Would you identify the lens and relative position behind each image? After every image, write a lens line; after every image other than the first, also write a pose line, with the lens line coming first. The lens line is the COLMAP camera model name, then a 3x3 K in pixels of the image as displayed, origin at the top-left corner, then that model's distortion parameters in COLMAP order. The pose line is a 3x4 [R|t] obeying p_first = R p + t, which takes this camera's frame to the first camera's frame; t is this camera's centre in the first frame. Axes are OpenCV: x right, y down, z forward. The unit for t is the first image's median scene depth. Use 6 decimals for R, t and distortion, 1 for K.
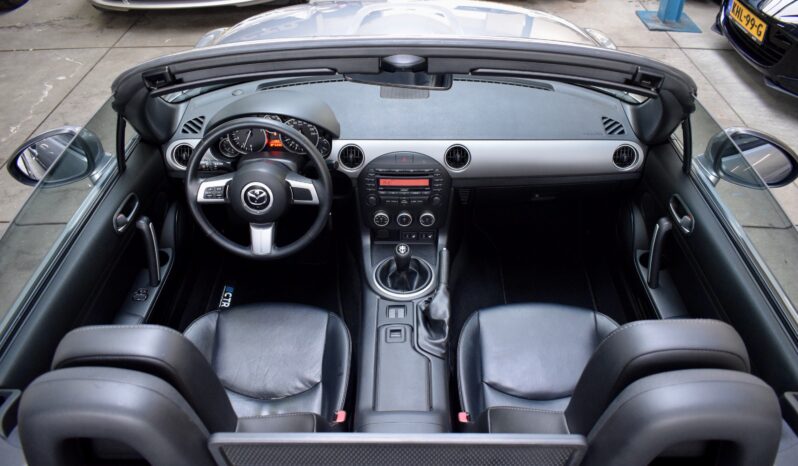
lens RADIAL K [[621.6, 0, 399.0], [0, 621.6, 233.0], [0, 0, 1]] dist [-0.088227, 0.005979]
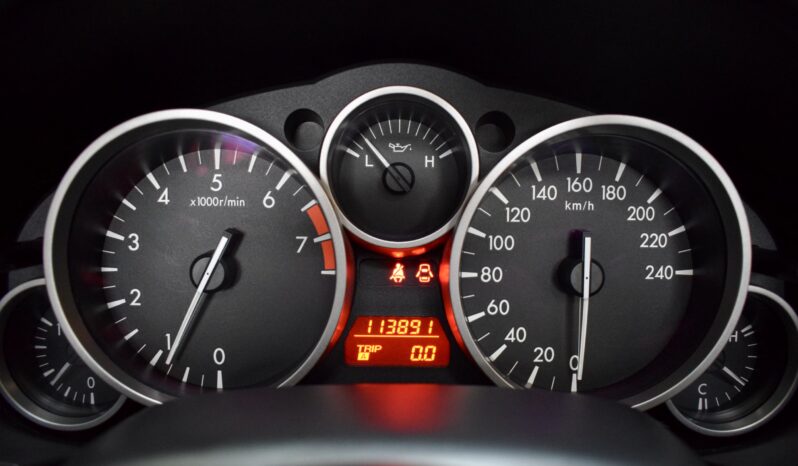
lens RADIAL K [[621.6, 0, 399.0], [0, 621.6, 233.0], [0, 0, 1]] dist [-0.088227, 0.005979]
pose [[0.999921, 0.010152, 0.007474, -0.207736], [-0.005828, 0.897960, -0.440038, -0.108721], [-0.011179, 0.439959, 0.897948, 0.896875]]
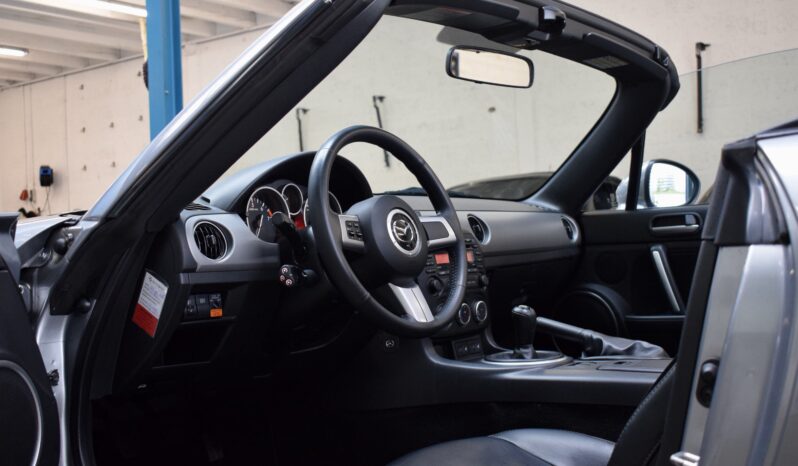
lens RADIAL K [[1001.6, 0, 399.0], [0, 1001.6, 233.0], [0, 0, 1]] dist [-0.005393, -0.003481]
pose [[0.583574, -0.008259, 0.812018, -1.023403], [0.541413, 0.749231, -0.381477, 0.325001], [-0.605238, 0.662257, 0.441704, 0.485060]]
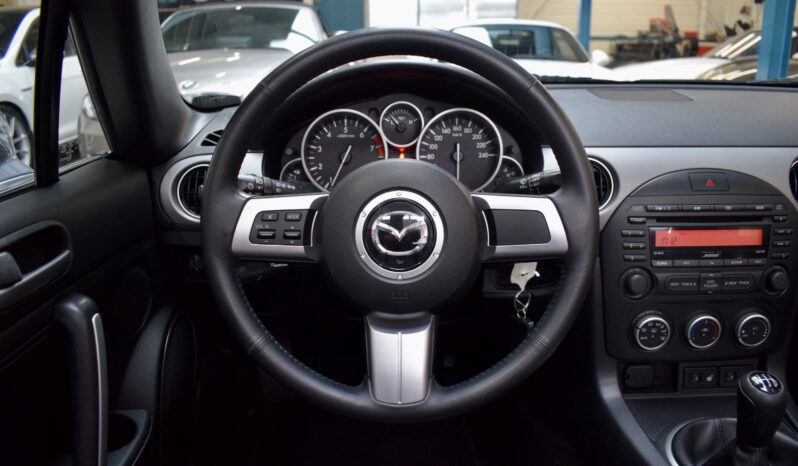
lens RADIAL K [[621.6, 0, 399.0], [0, 621.6, 233.0], [0, 0, 1]] dist [-0.088227, 0.005979]
pose [[0.999868, -0.011397, 0.011602, -0.215443], [0.014957, 0.924530, -0.380815, 0.075048], [-0.006387, 0.380938, 0.924578, 0.607746]]
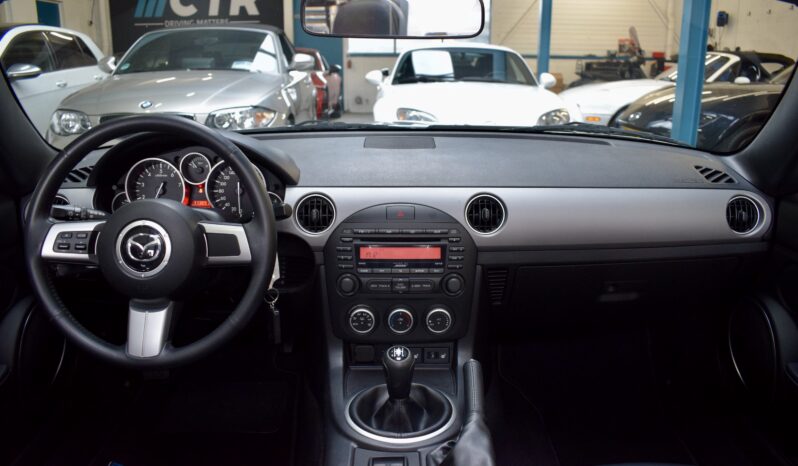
lens RADIAL K [[621.6, 0, 399.0], [0, 621.6, 233.0], [0, 0, 1]] dist [-0.088227, 0.005979]
pose [[0.999754, 0.002450, 0.022021, -0.006433], [0.006459, 0.918470, -0.395438, 0.142050], [-0.021195, 0.395483, 0.918229, 0.434546]]
